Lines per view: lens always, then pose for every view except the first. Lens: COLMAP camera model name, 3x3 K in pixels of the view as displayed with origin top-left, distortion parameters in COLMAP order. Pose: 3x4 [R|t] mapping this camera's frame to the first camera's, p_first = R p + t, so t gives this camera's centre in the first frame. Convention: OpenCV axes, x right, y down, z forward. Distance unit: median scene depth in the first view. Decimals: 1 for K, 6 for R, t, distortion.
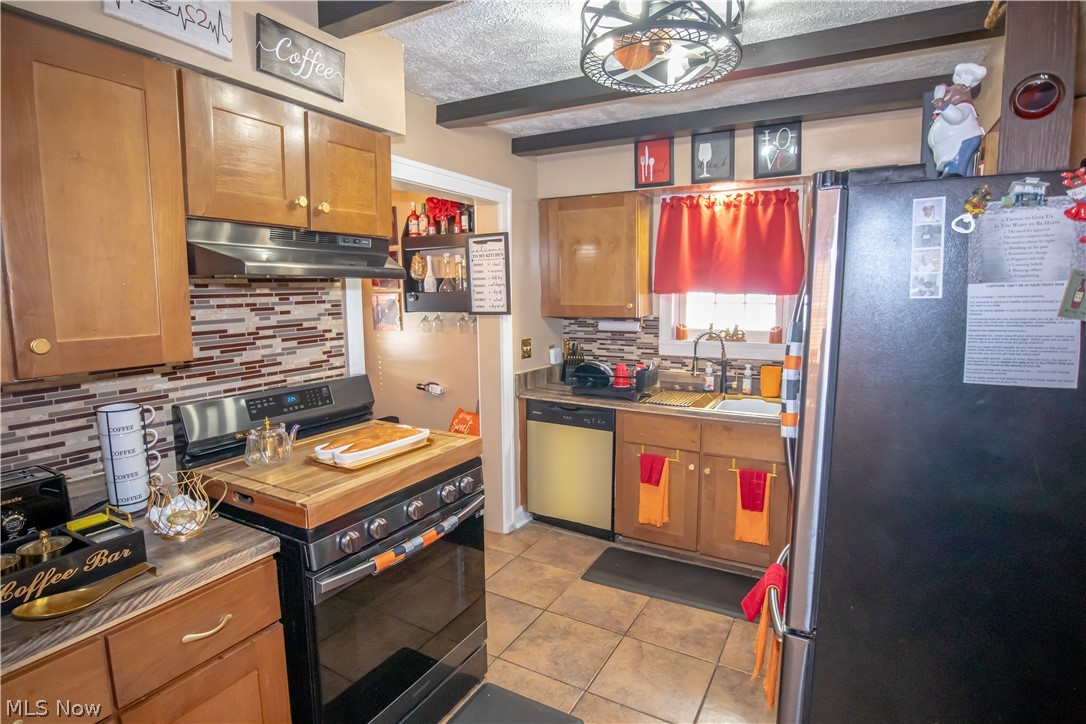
lens RADIAL K [[559.0, 0, 548.2], [0, 559.0, 360.3], [0, 0, 1]] dist [-0.042628, 0.008994]
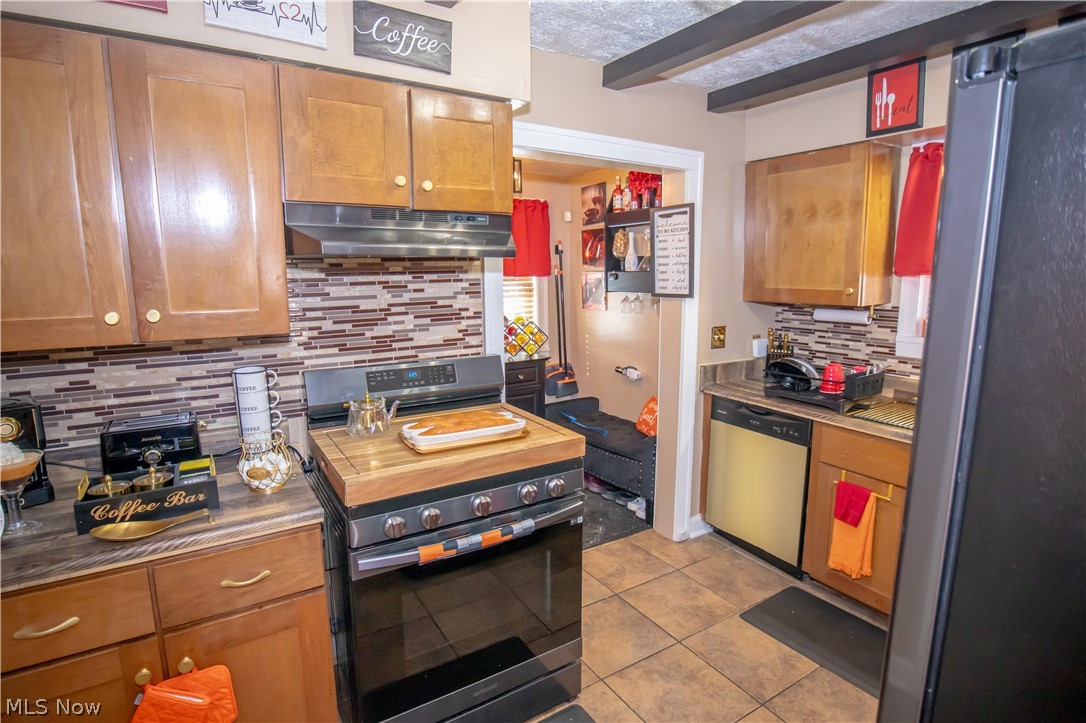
lens RADIAL K [[559.0, 0, 539.8], [0, 559.0, 357.6], [0, 0, 1]] dist [-0.042628, 0.008994]
pose [[0.876808, 0.075878, -0.474817, 0.210591], [-0.060171, 0.997023, 0.048214, -0.022999], [0.477061, -0.013704, 0.878763, 0.172536]]
